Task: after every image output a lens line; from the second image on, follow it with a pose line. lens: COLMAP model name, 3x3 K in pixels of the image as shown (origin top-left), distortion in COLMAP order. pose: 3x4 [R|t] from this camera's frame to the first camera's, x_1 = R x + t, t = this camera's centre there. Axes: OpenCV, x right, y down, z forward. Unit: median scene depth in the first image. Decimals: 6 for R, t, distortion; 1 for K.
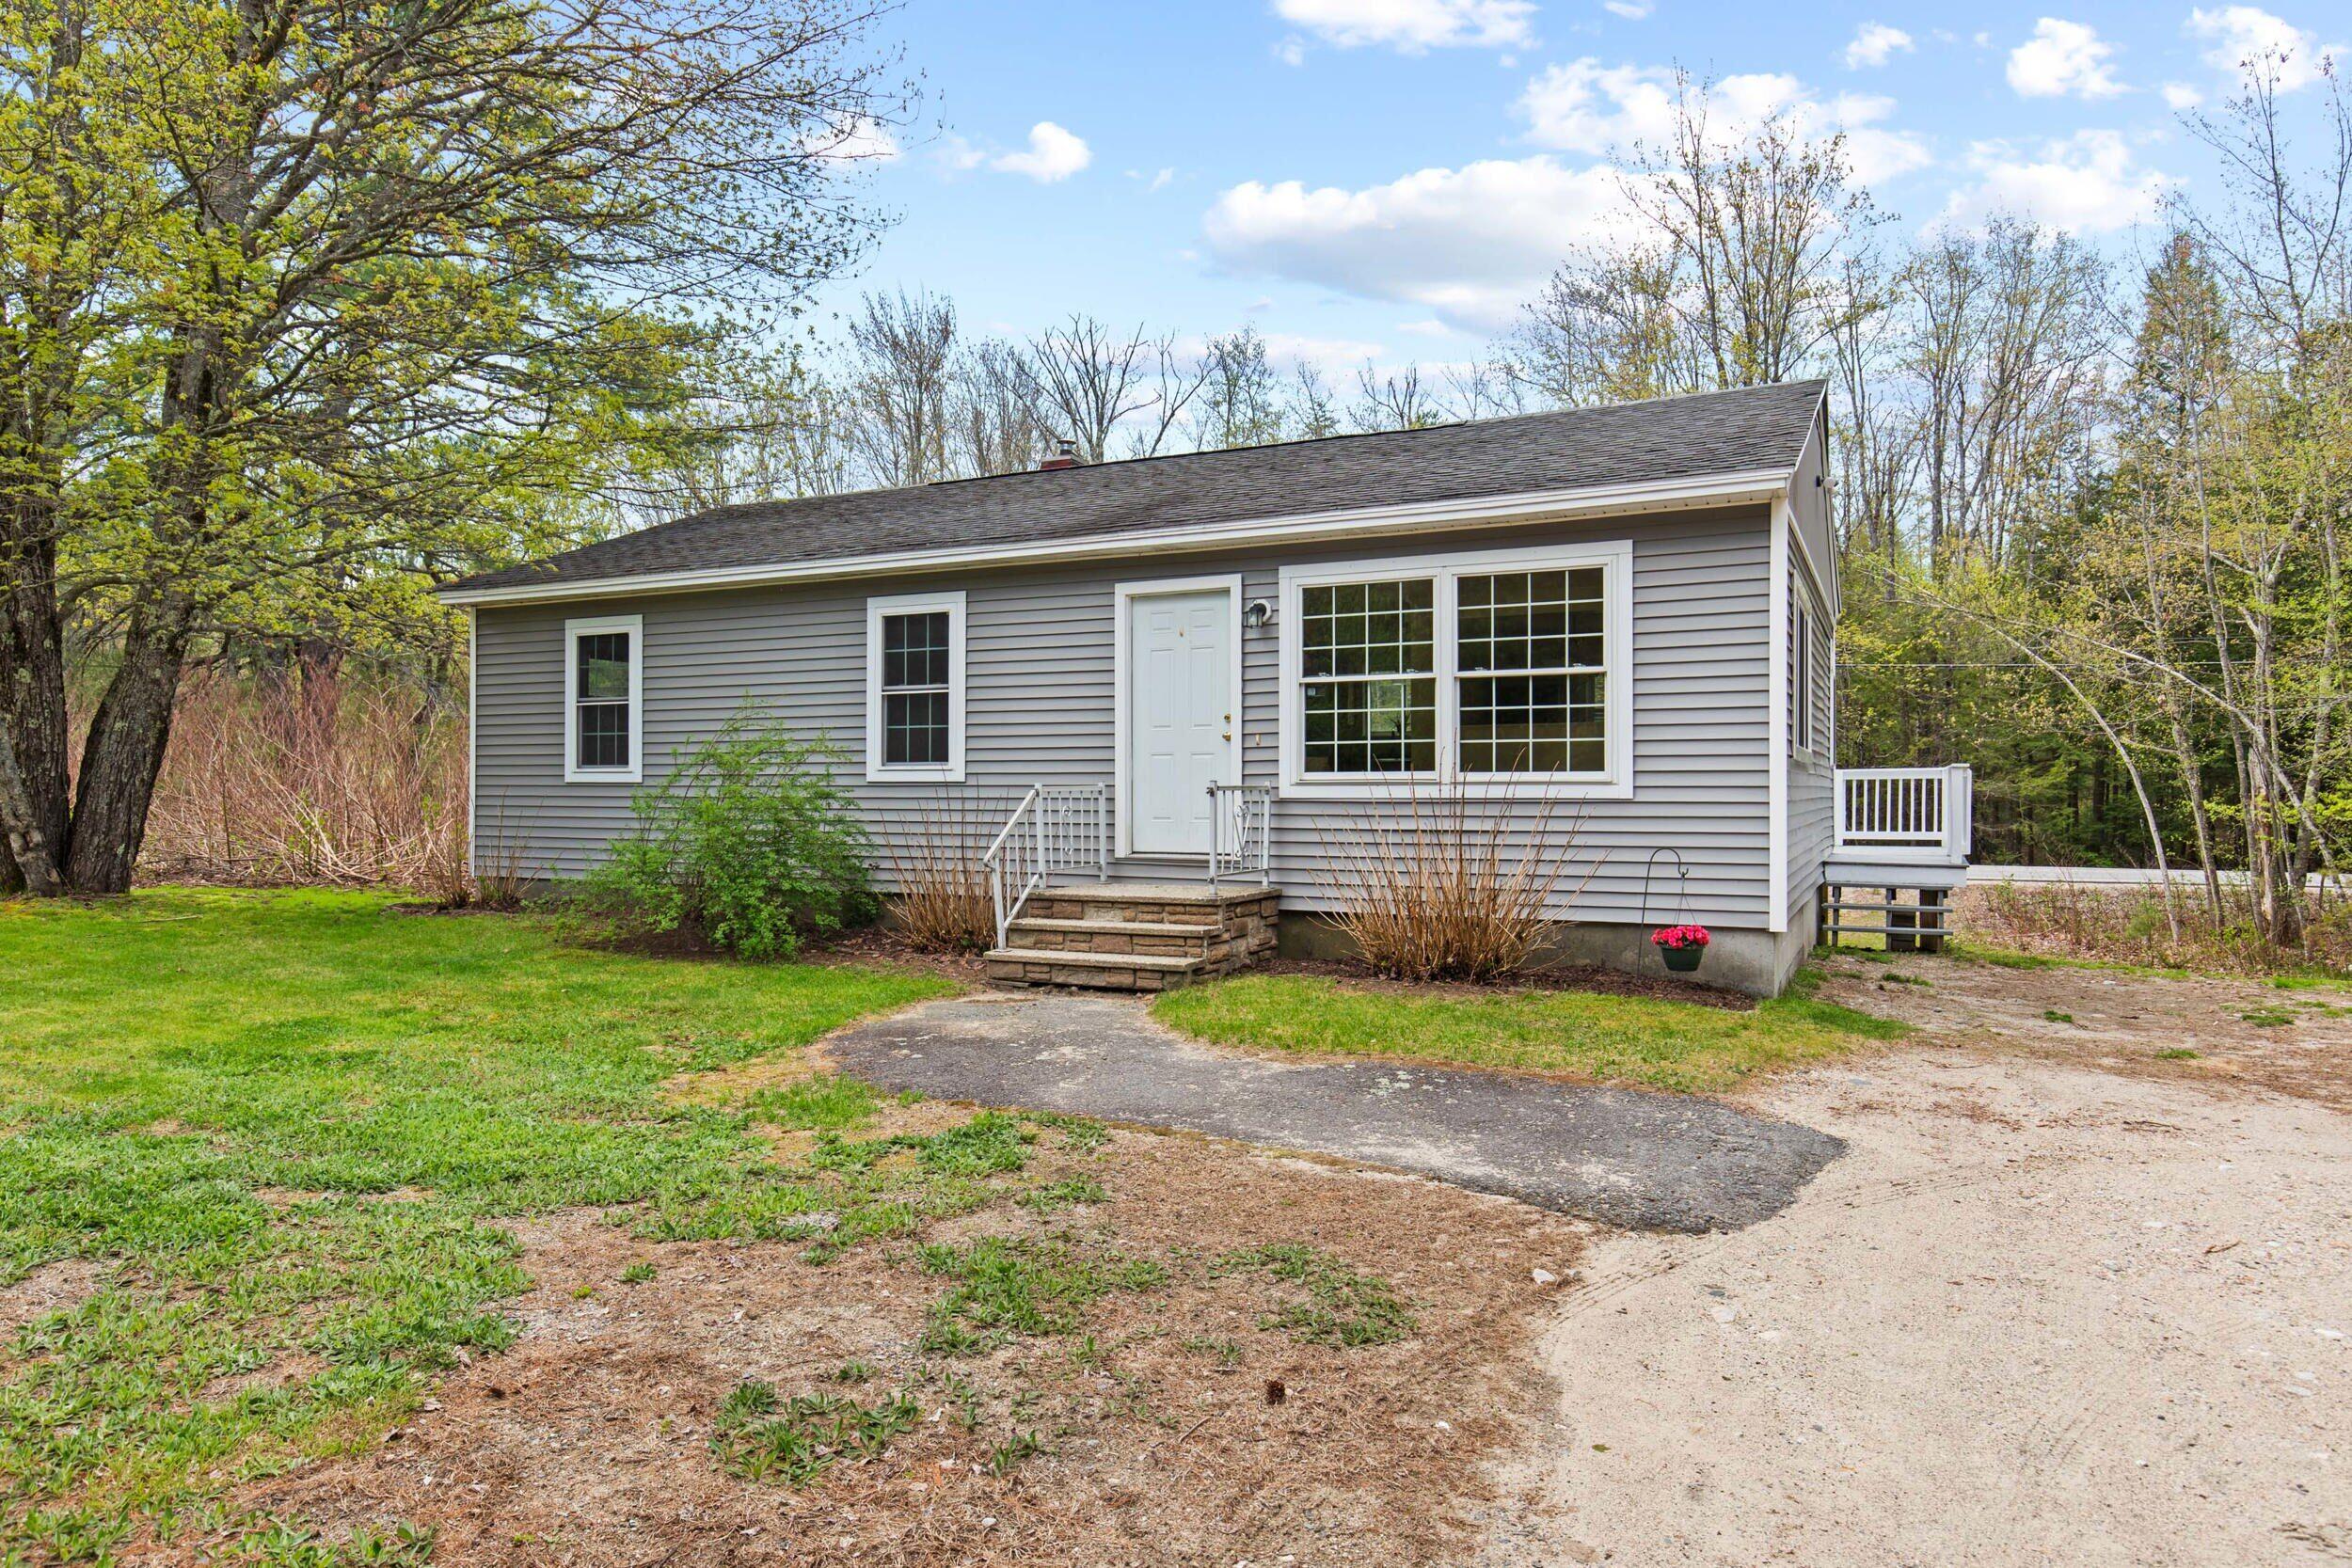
lens RADIAL K [[1066.2, 0, 1165.9], [0, 1066.2, 793.0], [0, 0, 1]] dist [0.007922, -0.001049]
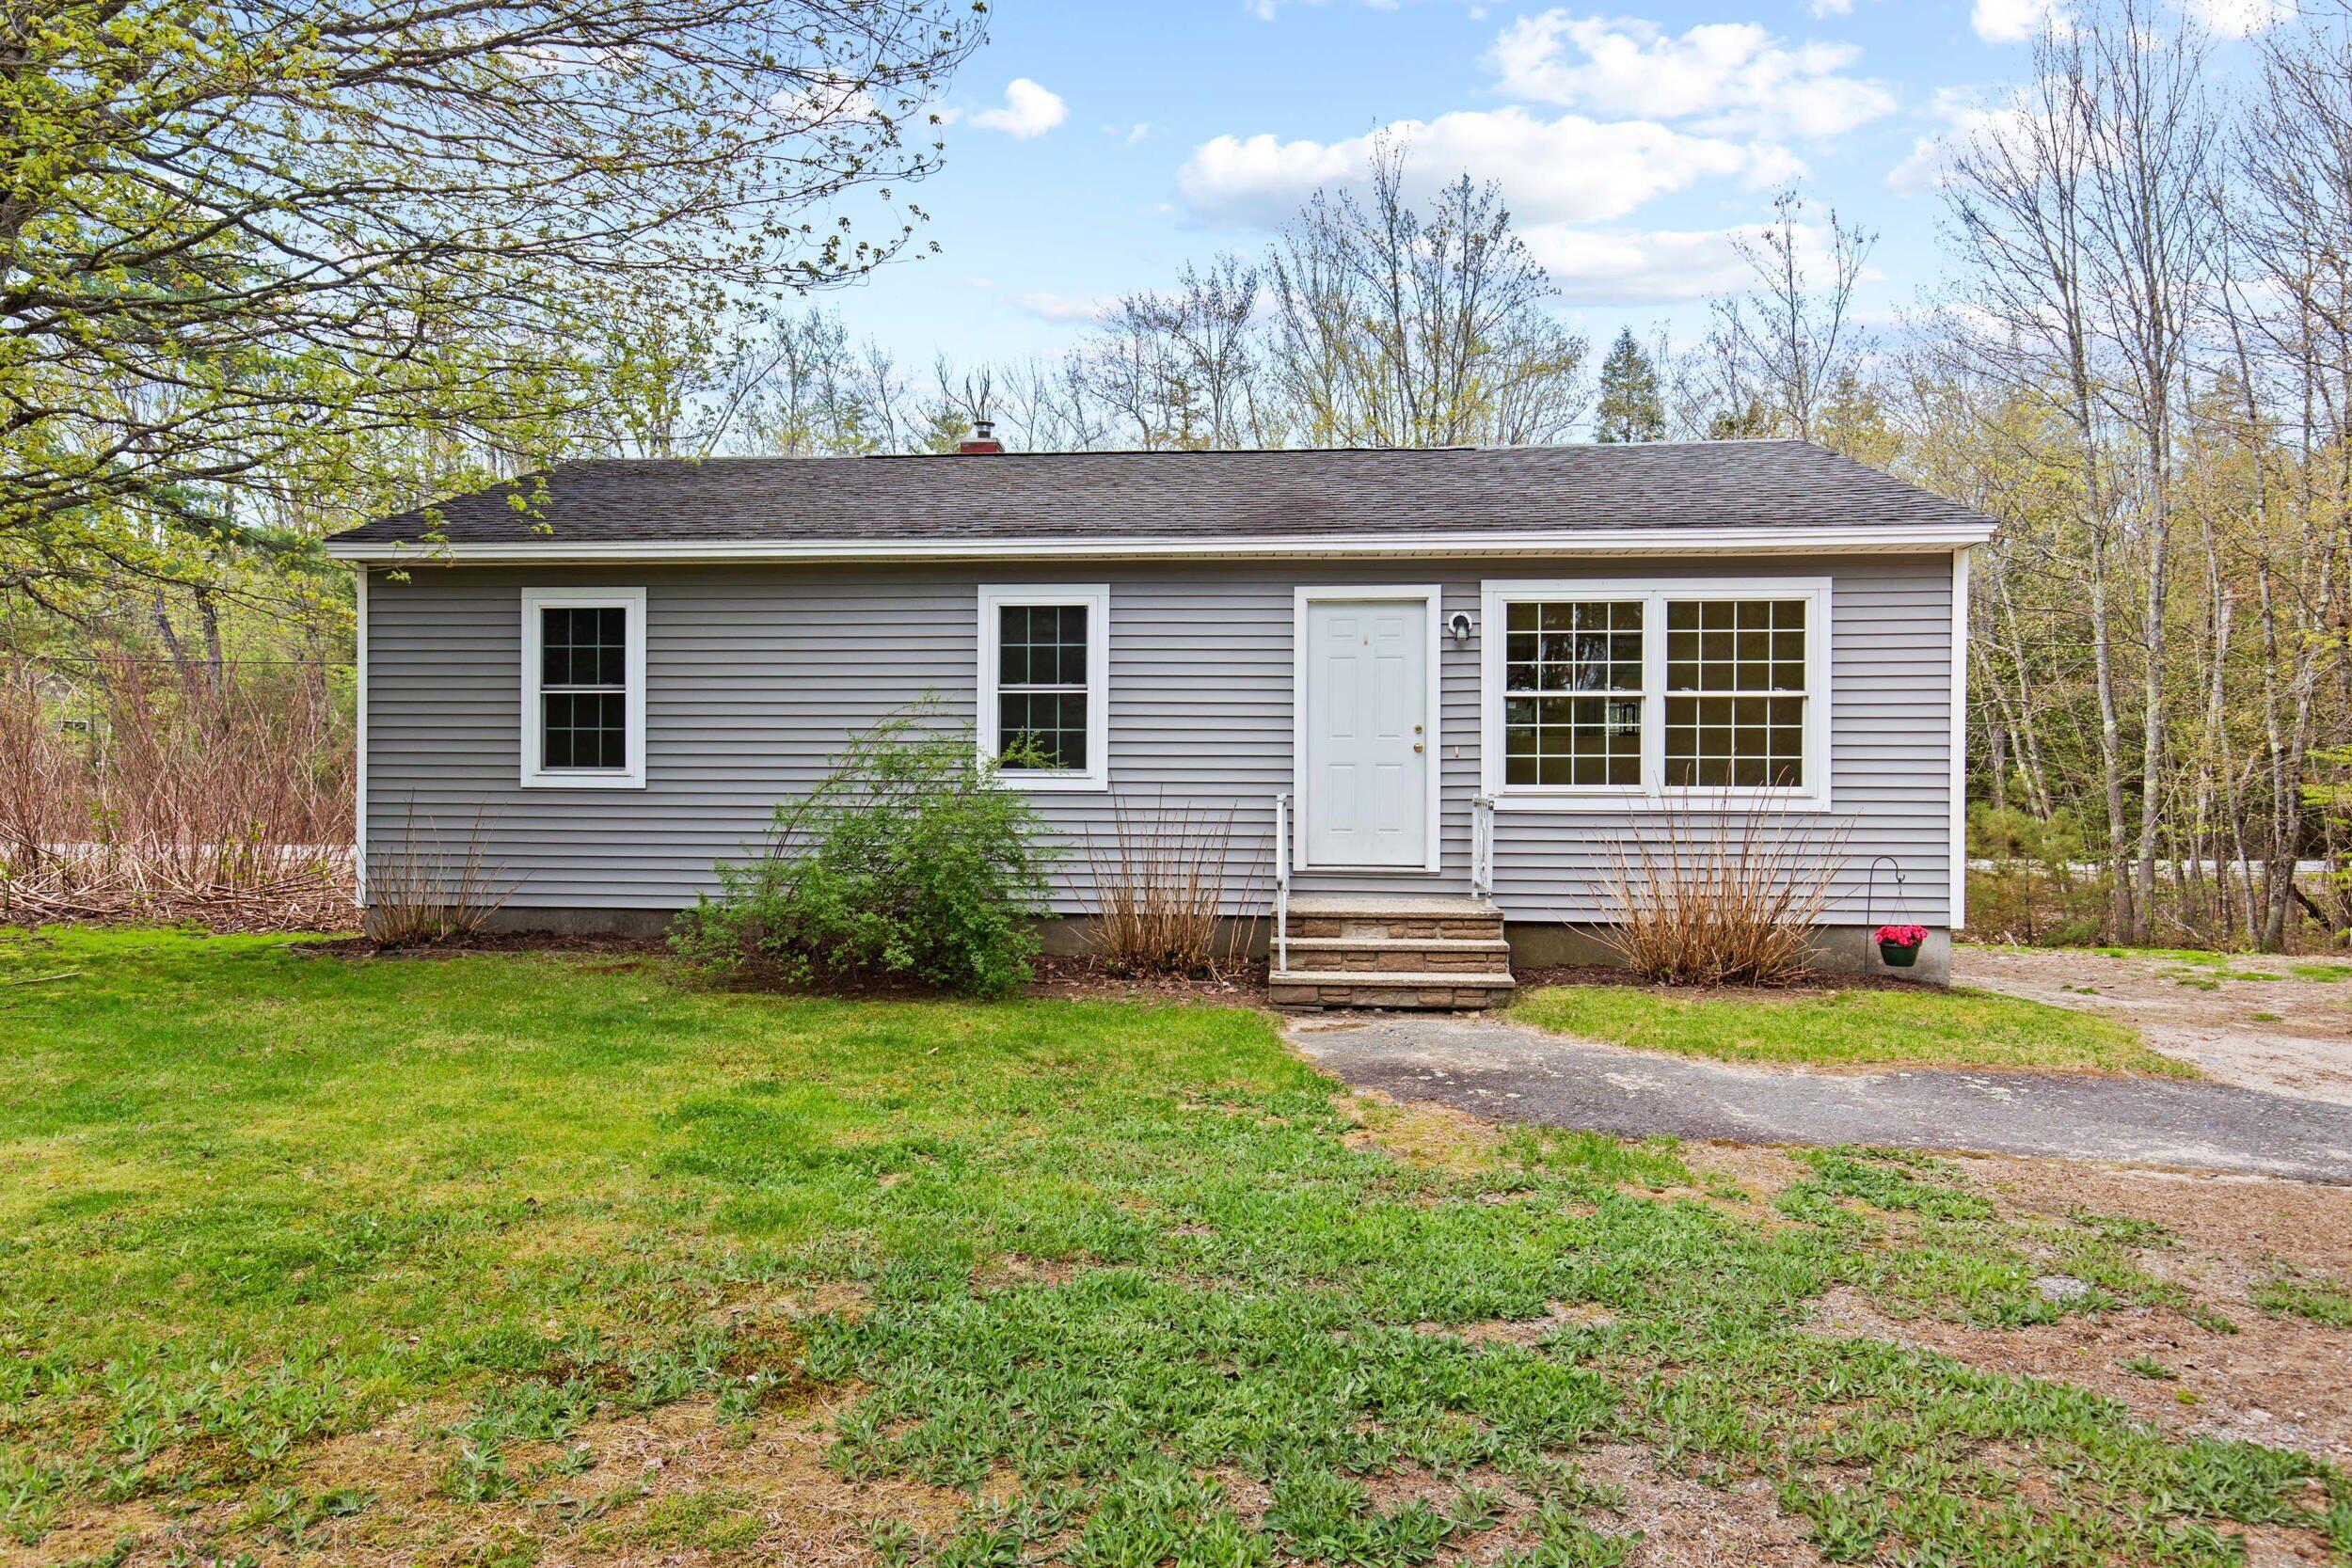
lens RADIAL K [[1052.5, 0, 1159.0], [0, 1052.5, 795.0], [0, 0, 1]] dist [0.001669, 0.000384]
pose [[0.958883, 0.006704, 0.283724, -0.475472], [-0.004639, 0.999958, -0.007949, -0.000077], [-0.283765, 0.006306, 0.958873, 0.136865]]
